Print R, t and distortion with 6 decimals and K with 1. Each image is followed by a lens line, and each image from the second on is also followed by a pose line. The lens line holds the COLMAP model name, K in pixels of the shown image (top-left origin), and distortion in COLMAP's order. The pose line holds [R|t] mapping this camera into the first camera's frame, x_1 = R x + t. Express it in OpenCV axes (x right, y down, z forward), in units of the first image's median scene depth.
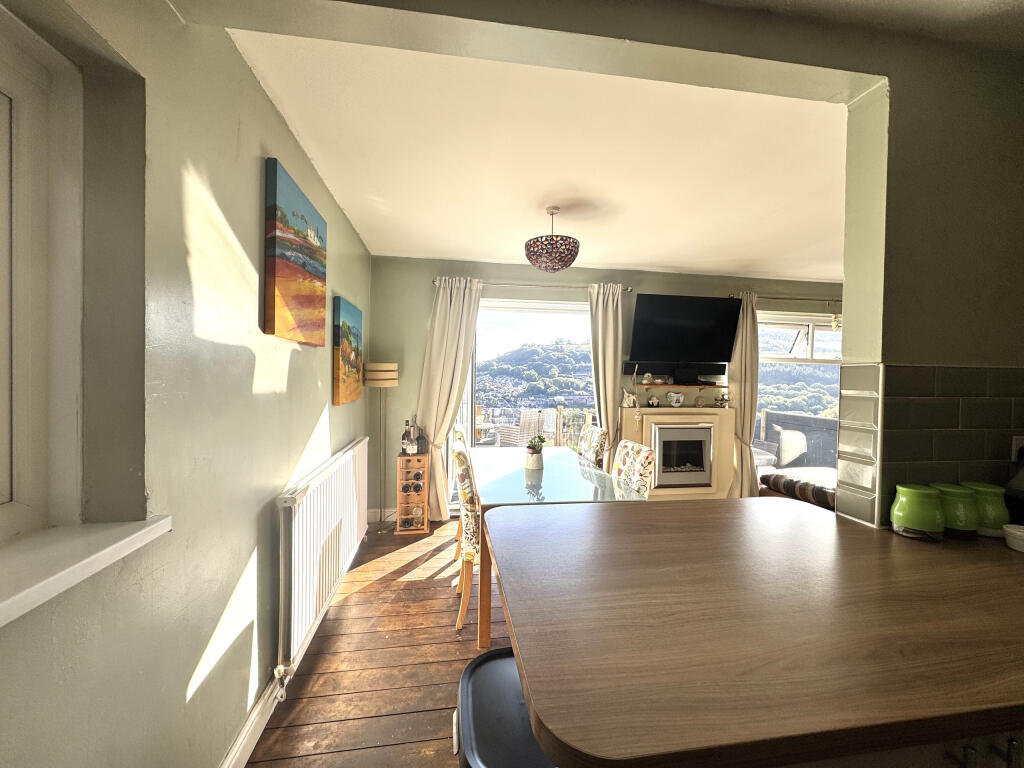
lens RADIAL K [[409.2, 0, 514.2], [0, 409.2, 382.3], [0, 0, 1]] dist [-0.007534, 0.000671]
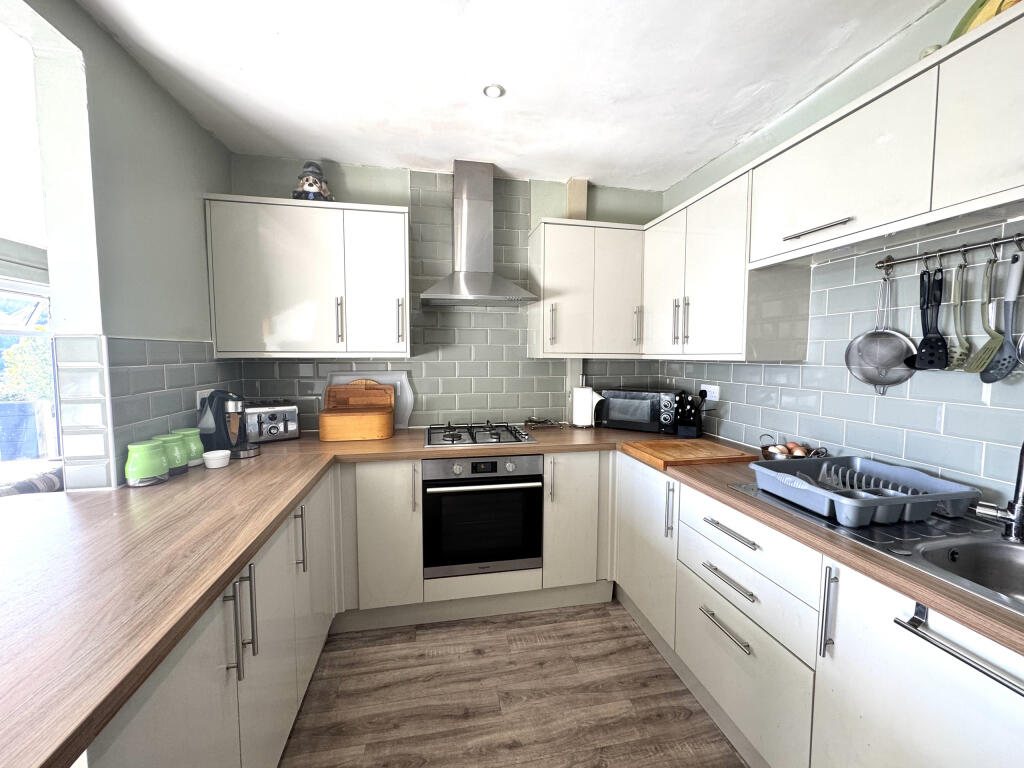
lens RADIAL K [[409.2, 0, 512.6], [0, 409.2, 381.0], [0, 0, 1]] dist [-0.007534, 0.000671]
pose [[-0.037854, -0.088942, 0.995317, -0.194766], [0.021802, 0.995721, 0.089807, -0.000281], [-0.999045, 0.025100, -0.035752, -0.018760]]
